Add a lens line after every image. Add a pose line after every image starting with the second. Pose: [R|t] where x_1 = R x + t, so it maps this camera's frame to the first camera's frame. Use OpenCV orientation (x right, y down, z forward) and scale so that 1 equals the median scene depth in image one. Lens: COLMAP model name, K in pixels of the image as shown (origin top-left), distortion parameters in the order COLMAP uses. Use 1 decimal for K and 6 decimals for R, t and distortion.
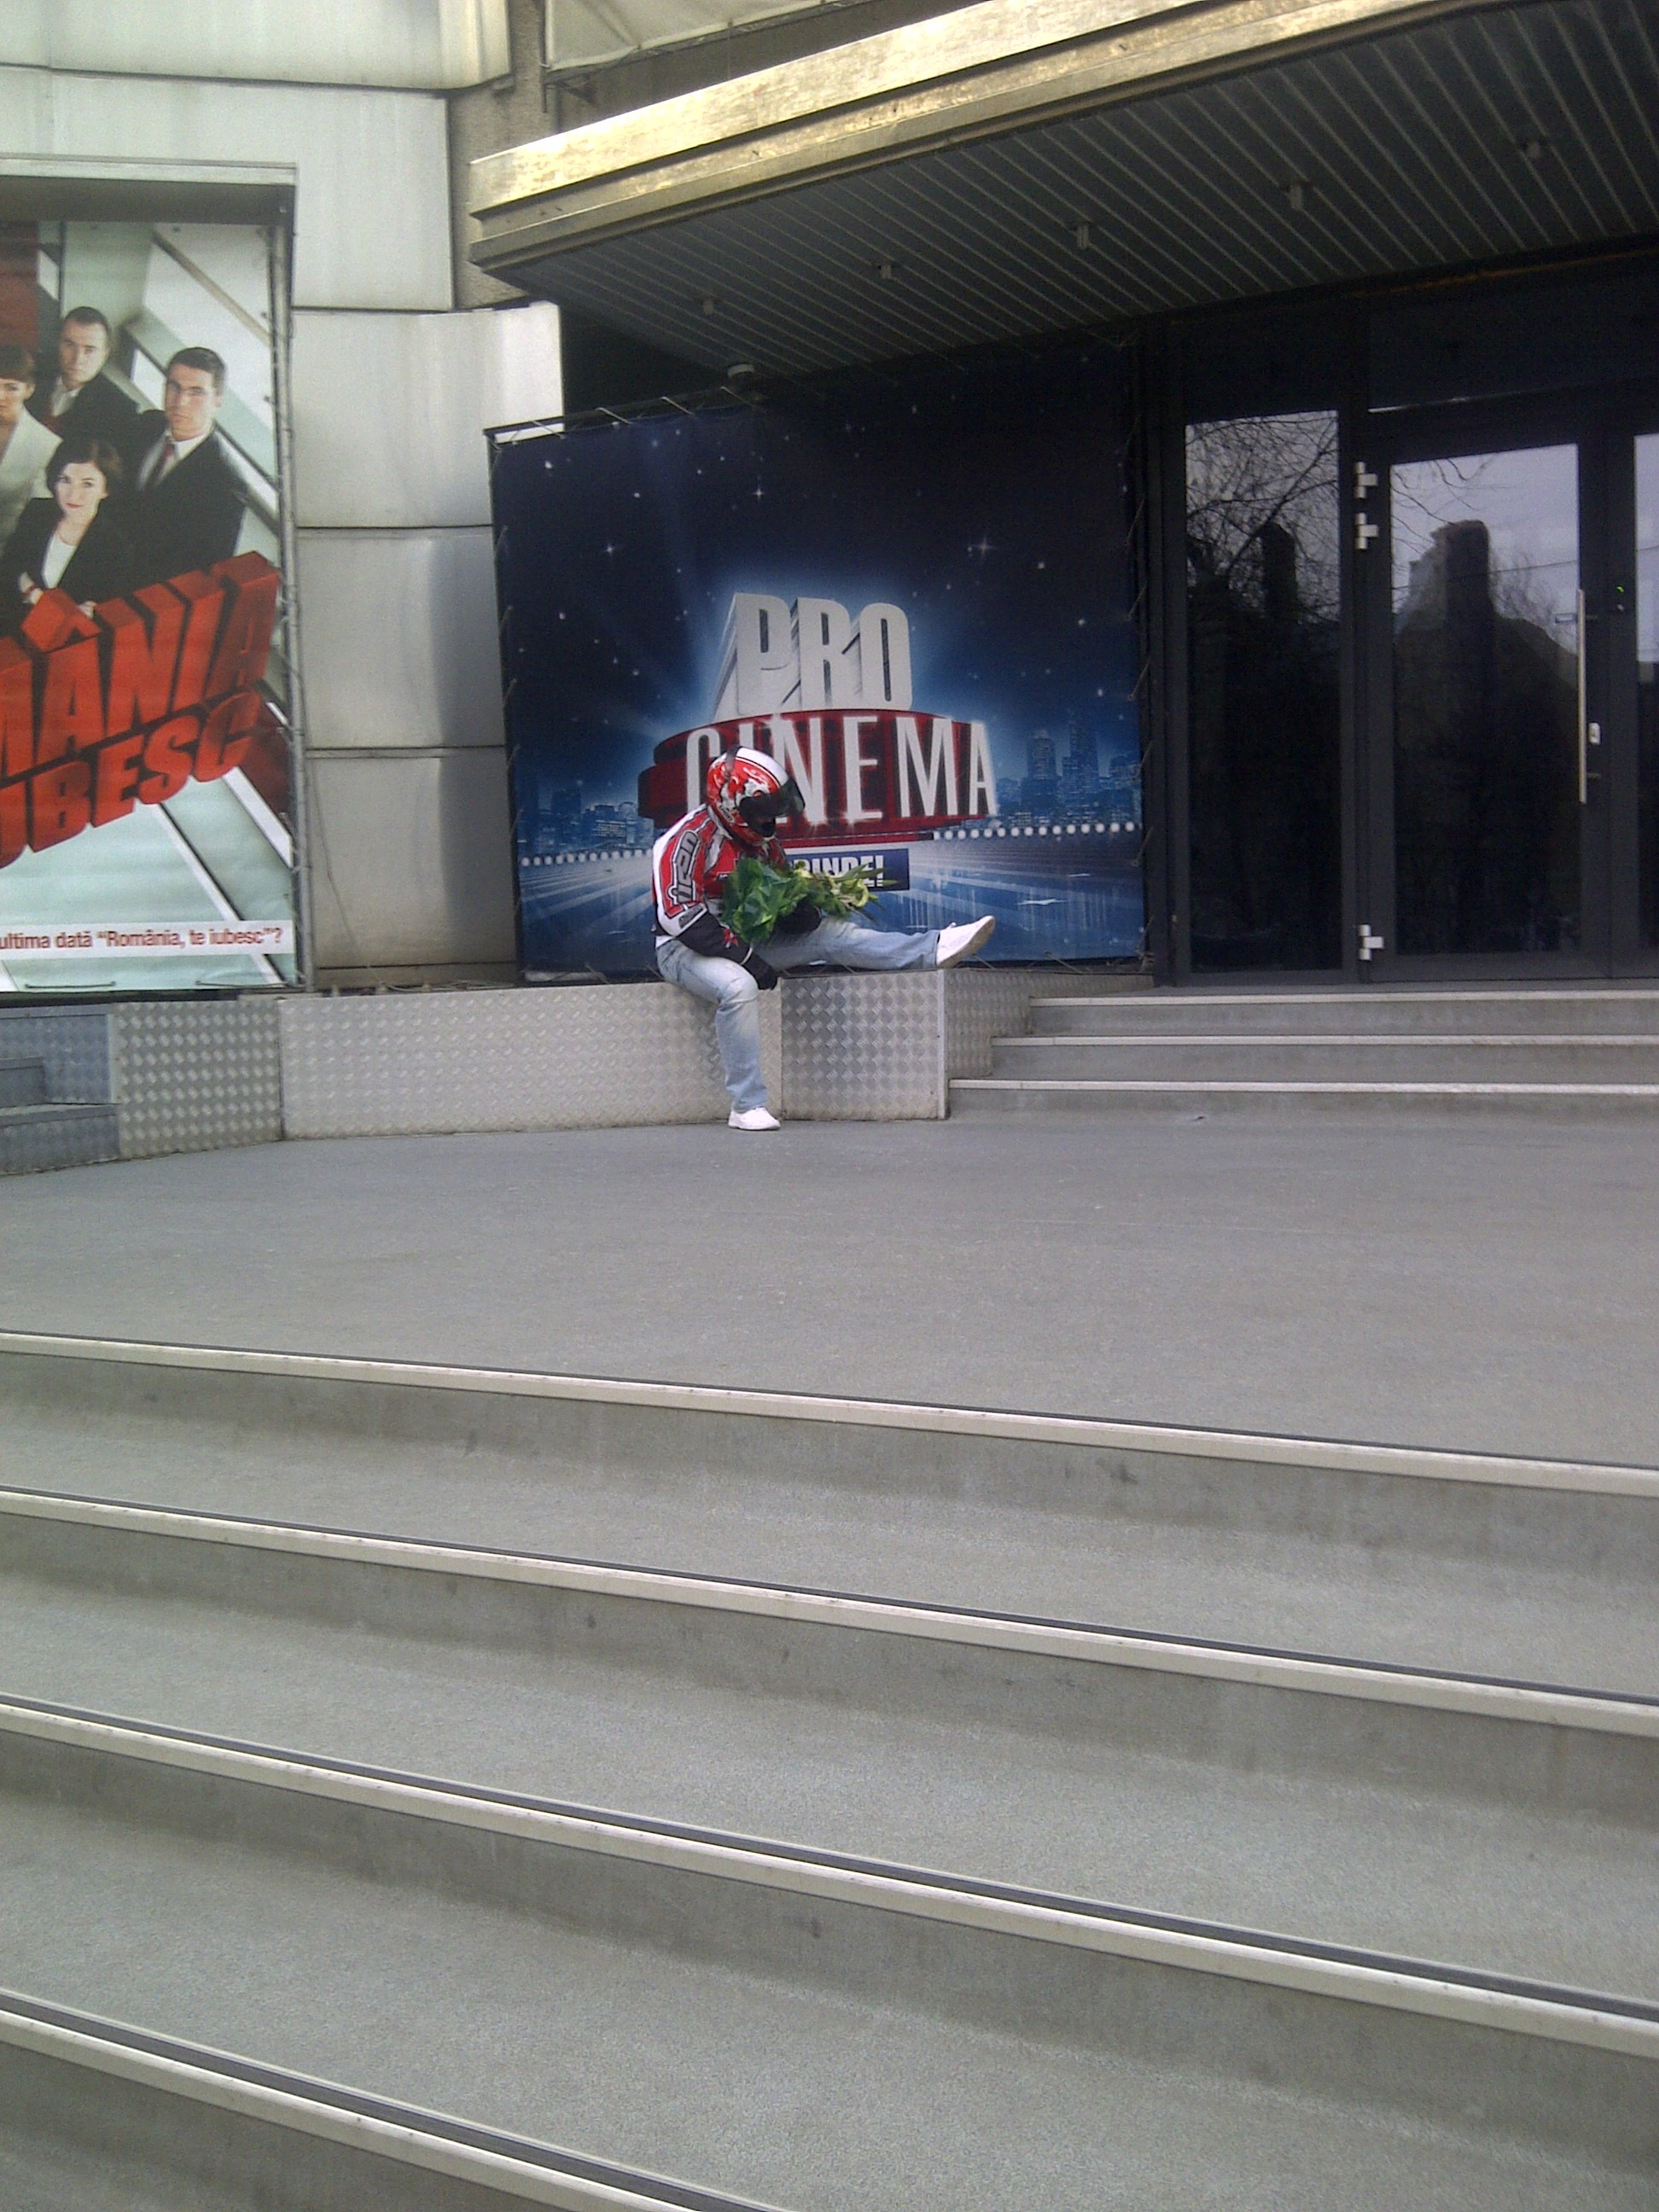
lens RADIAL K [[2247.2, 0, 829.5], [0, 2247.2, 1106.0], [0, 0, 1]] dist [0.081494, -0.301199]
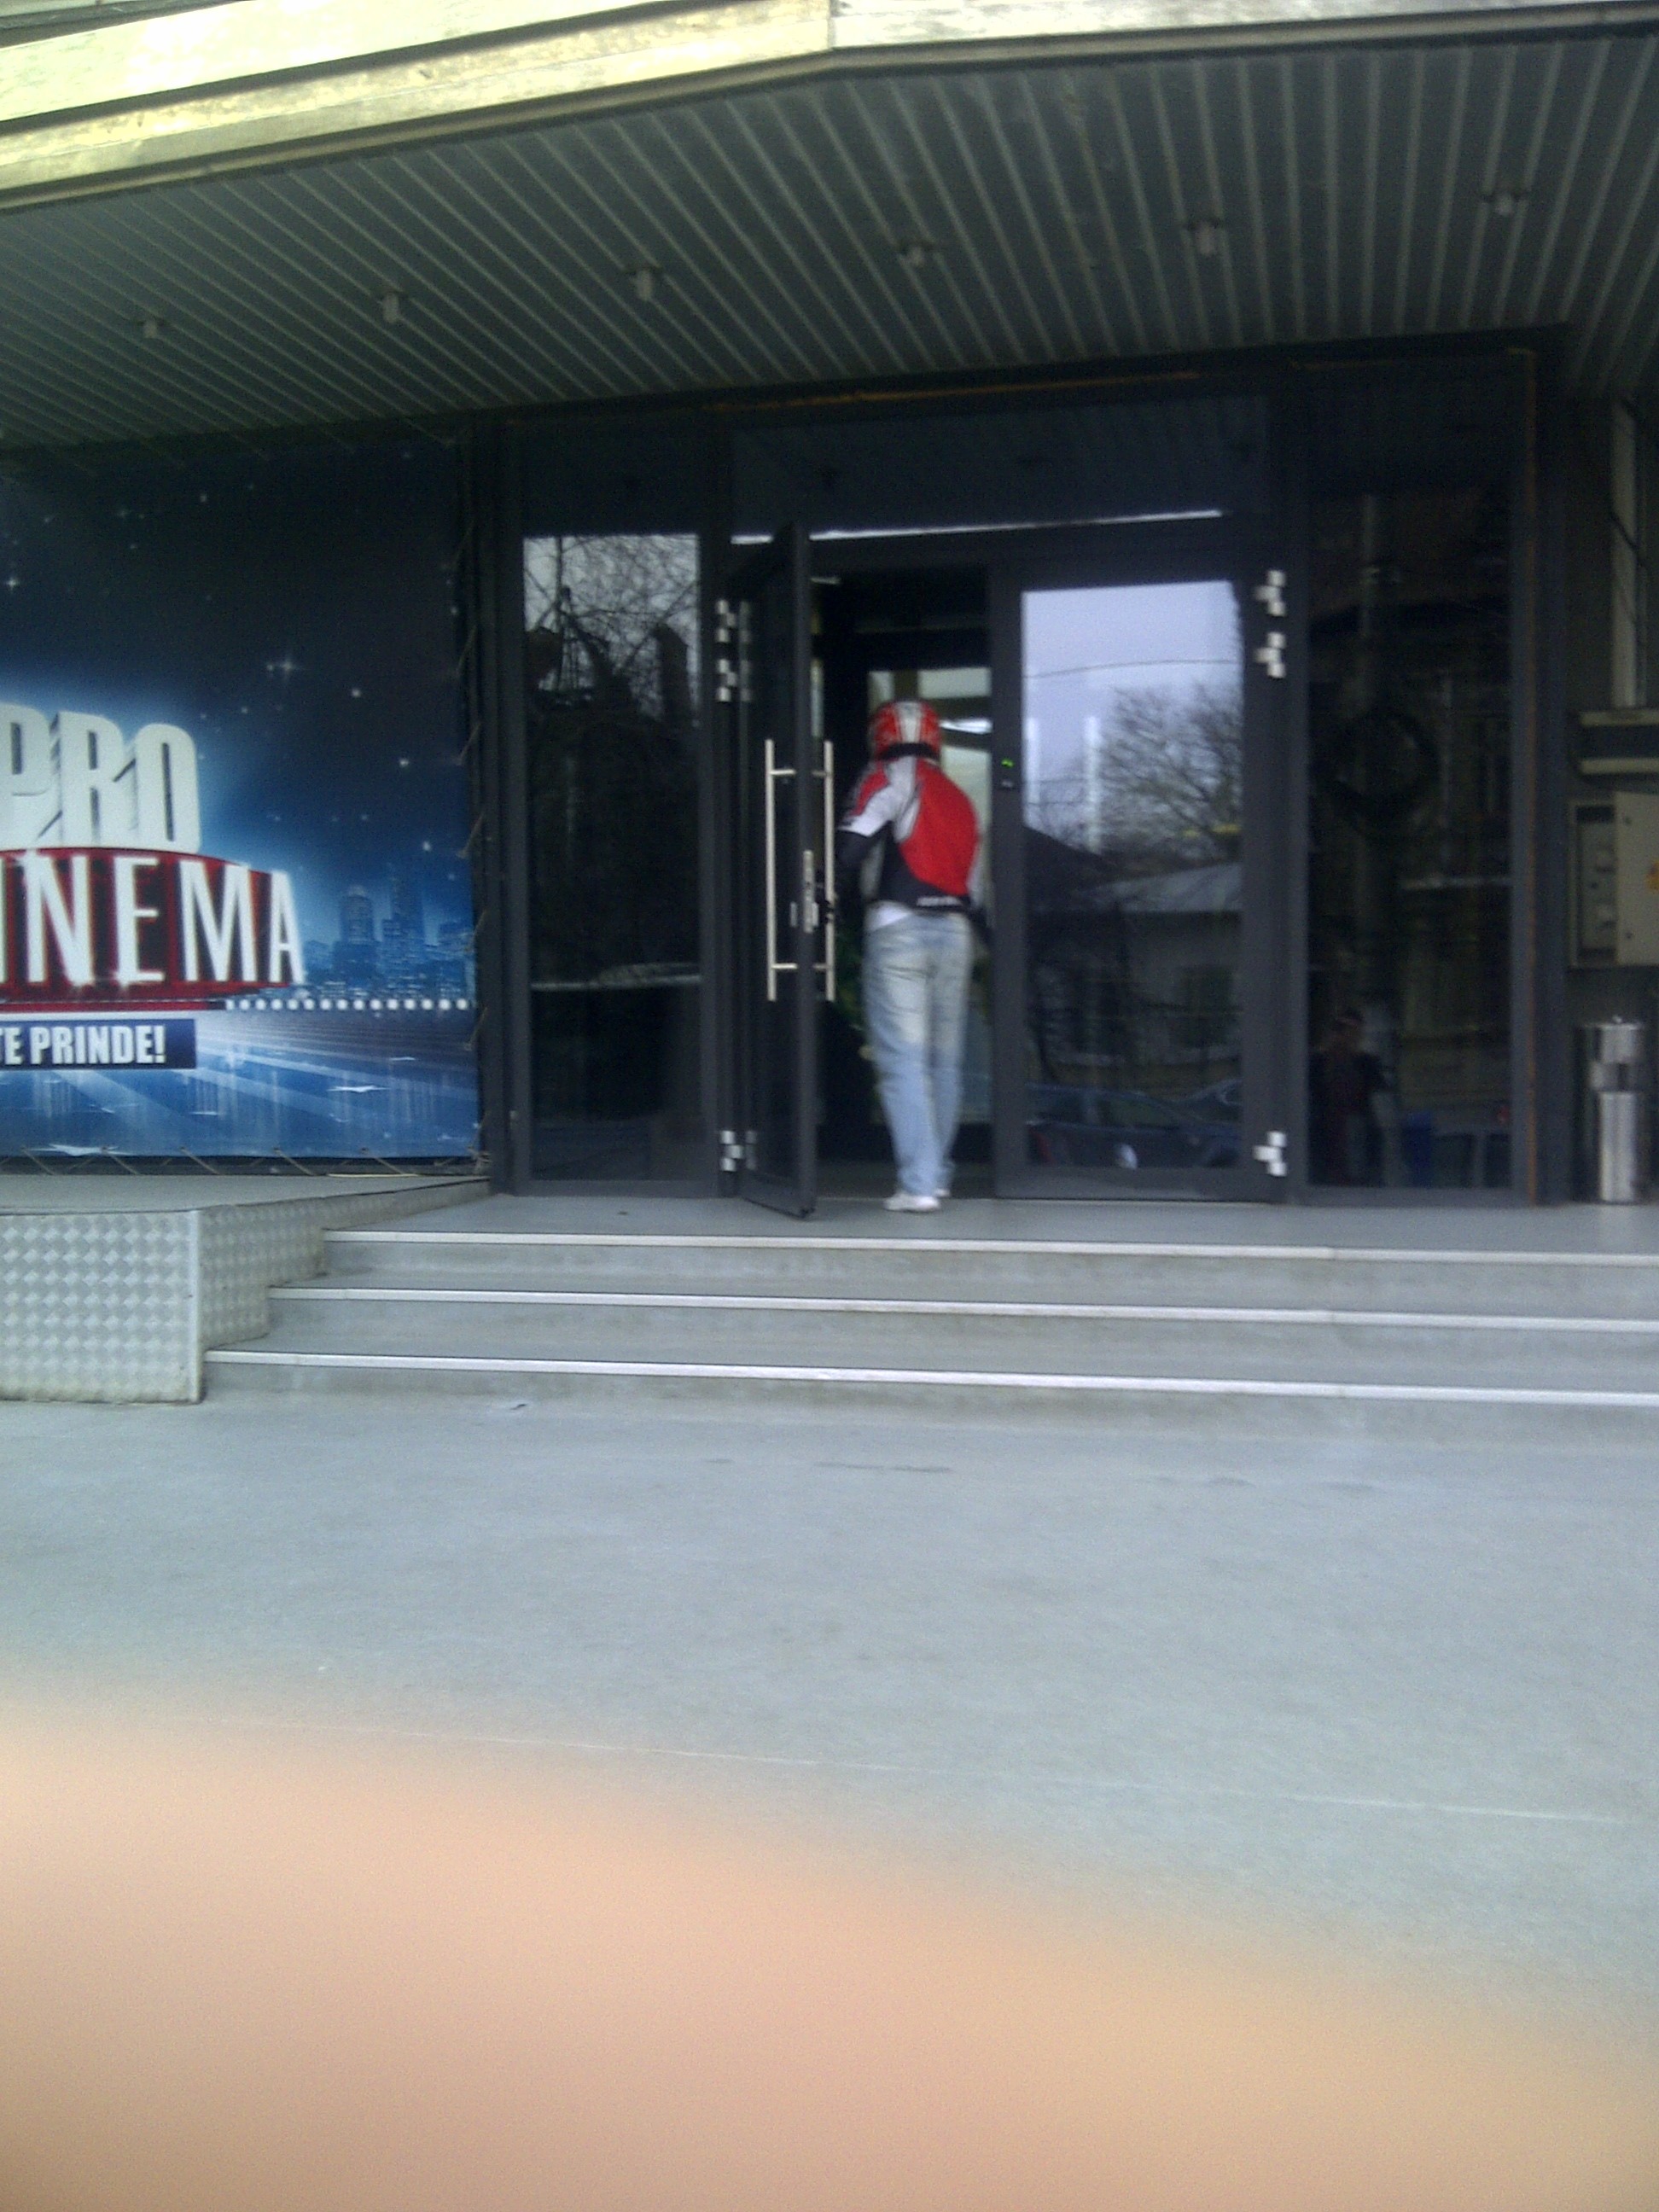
lens RADIAL K [[2247.2, 0, 829.5], [0, 2247.2, 1106.0], [0, 0, 1]] dist [0.074547, -0.311675]
pose [[0.965175, 0.010227, 0.261405, 0.050375], [-0.000338, 0.999283, -0.037849, -0.059199], [-0.261605, 0.036443, 0.964487, 0.164311]]
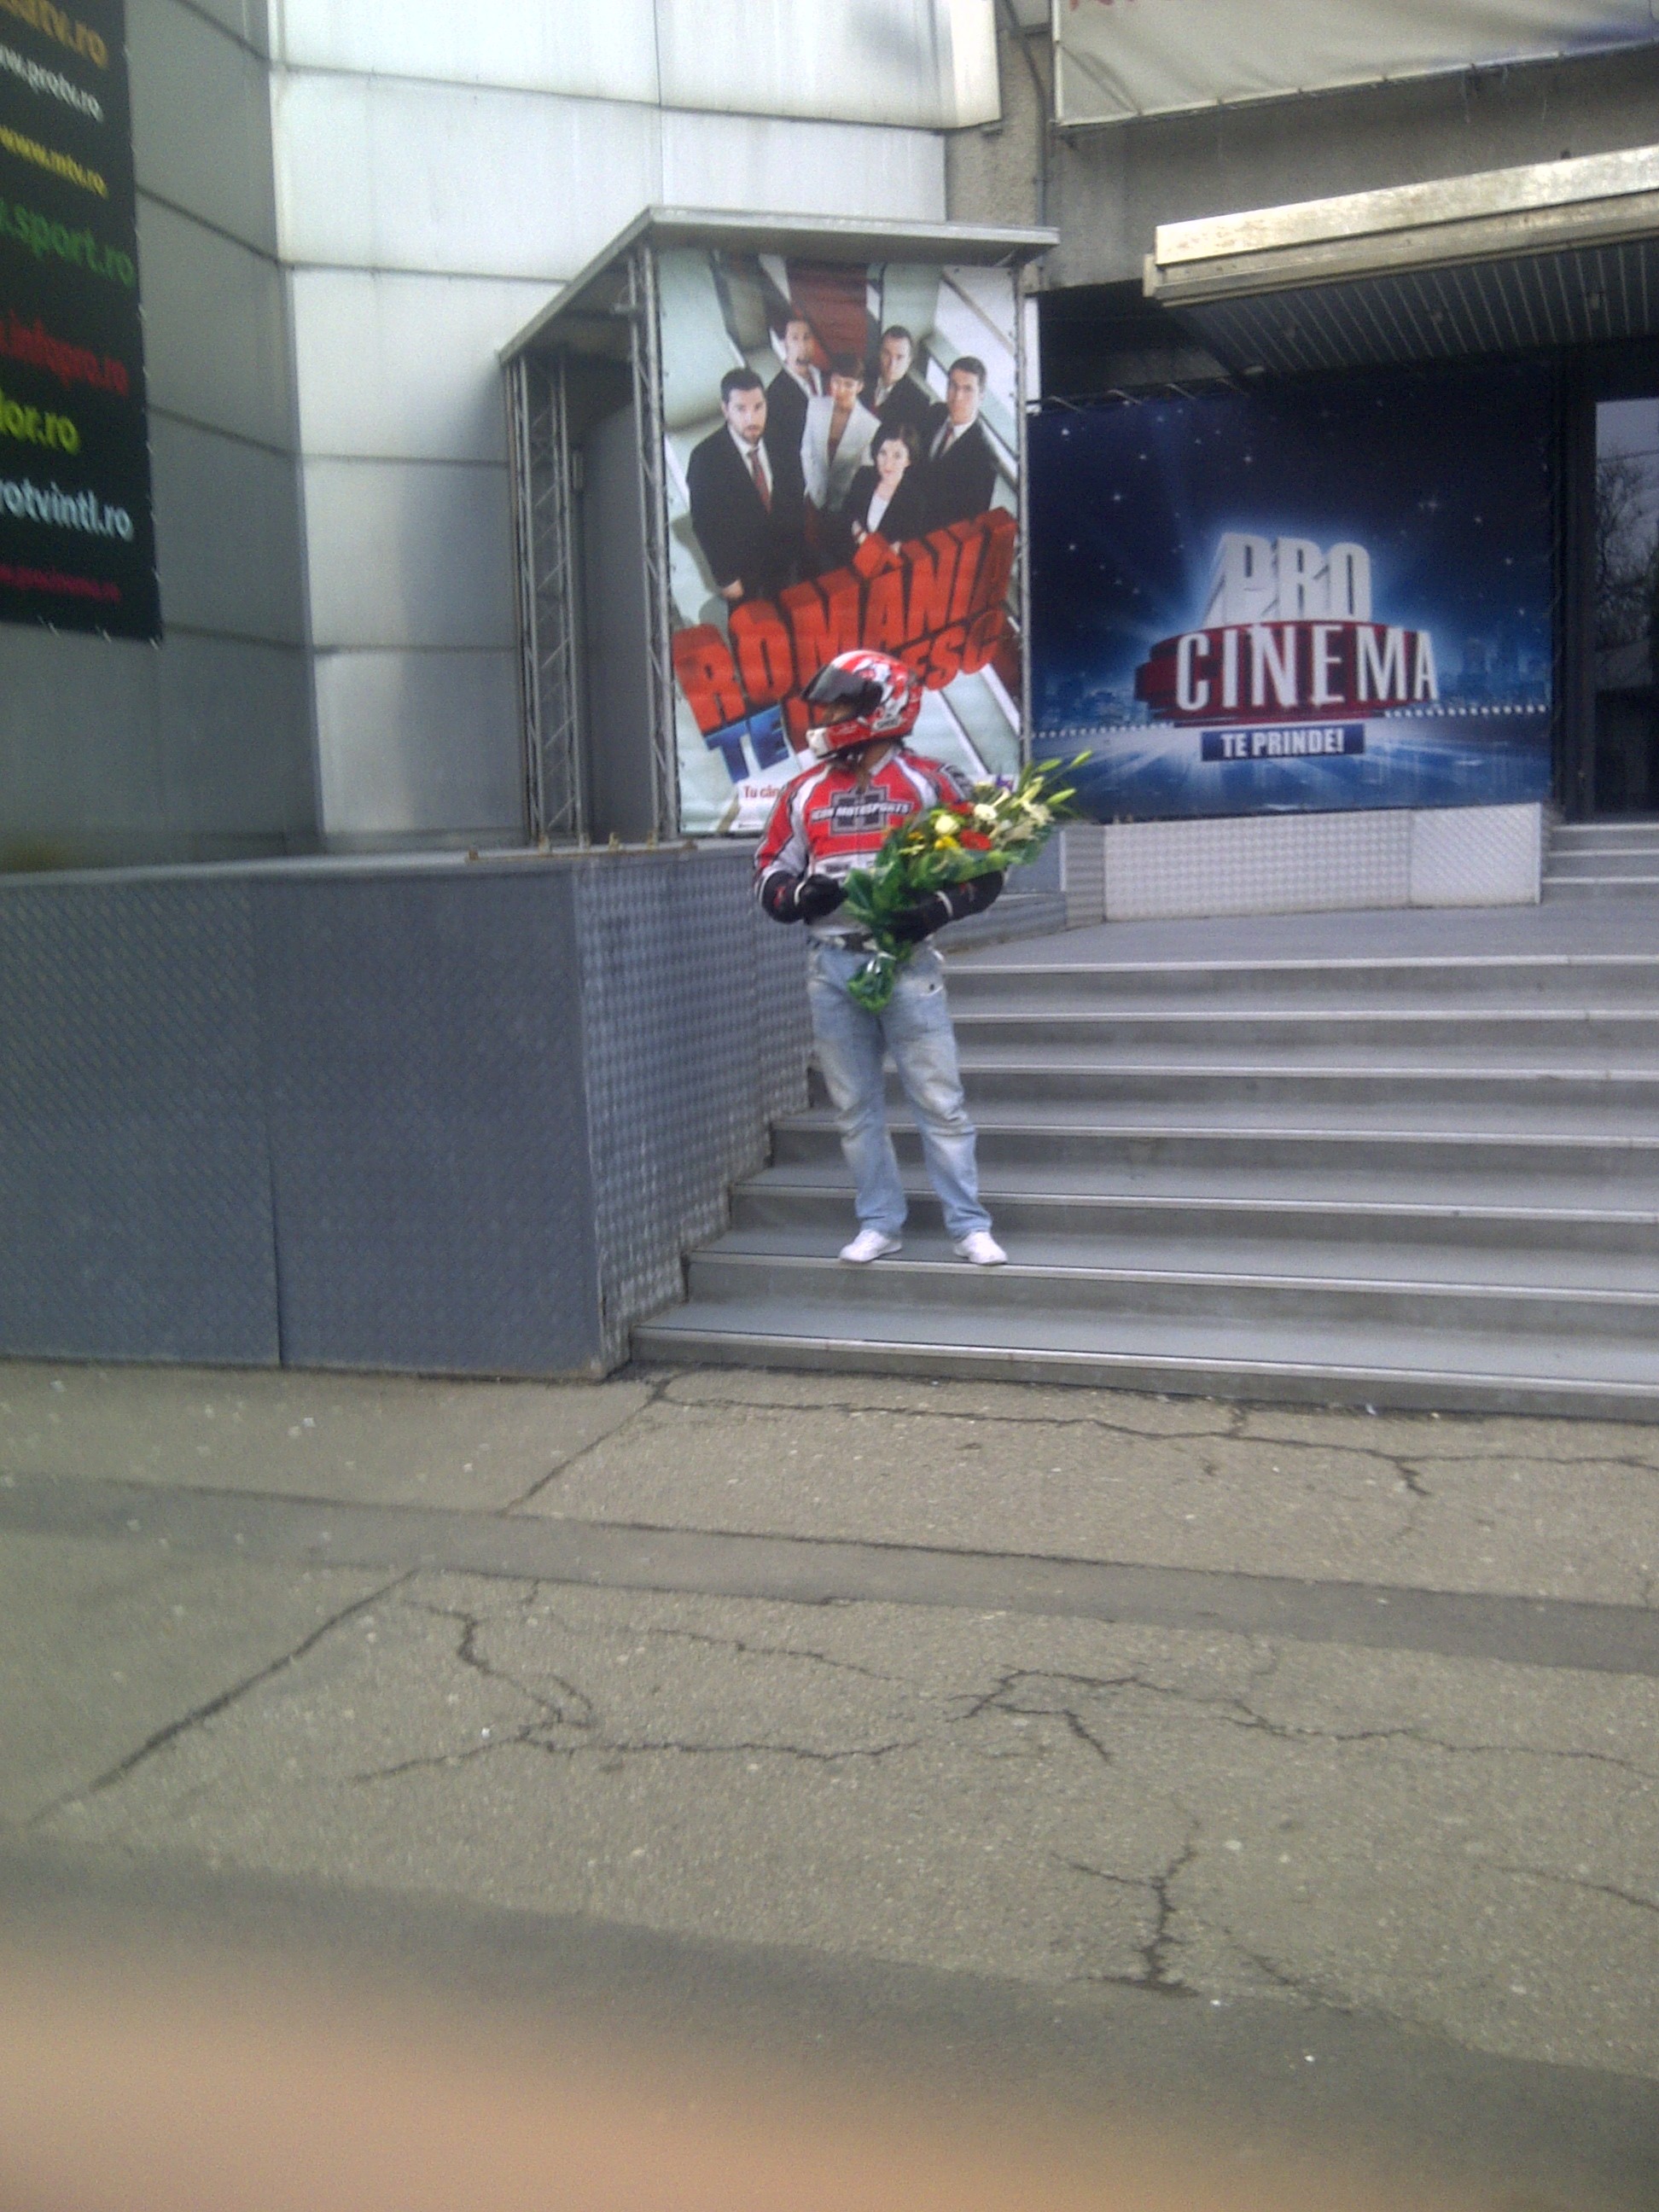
lens RADIAL K [[2254.2, 0, 829.5], [0, 2254.2, 1106.0], [0, 0, 1]] dist [-0.015792, -0.029886]
pose [[0.989928, -0.023780, 0.139559, -0.554595], [0.017067, 0.998648, 0.049102, 0.050814], [-0.140538, -0.046226, 0.988996, -0.359864]]
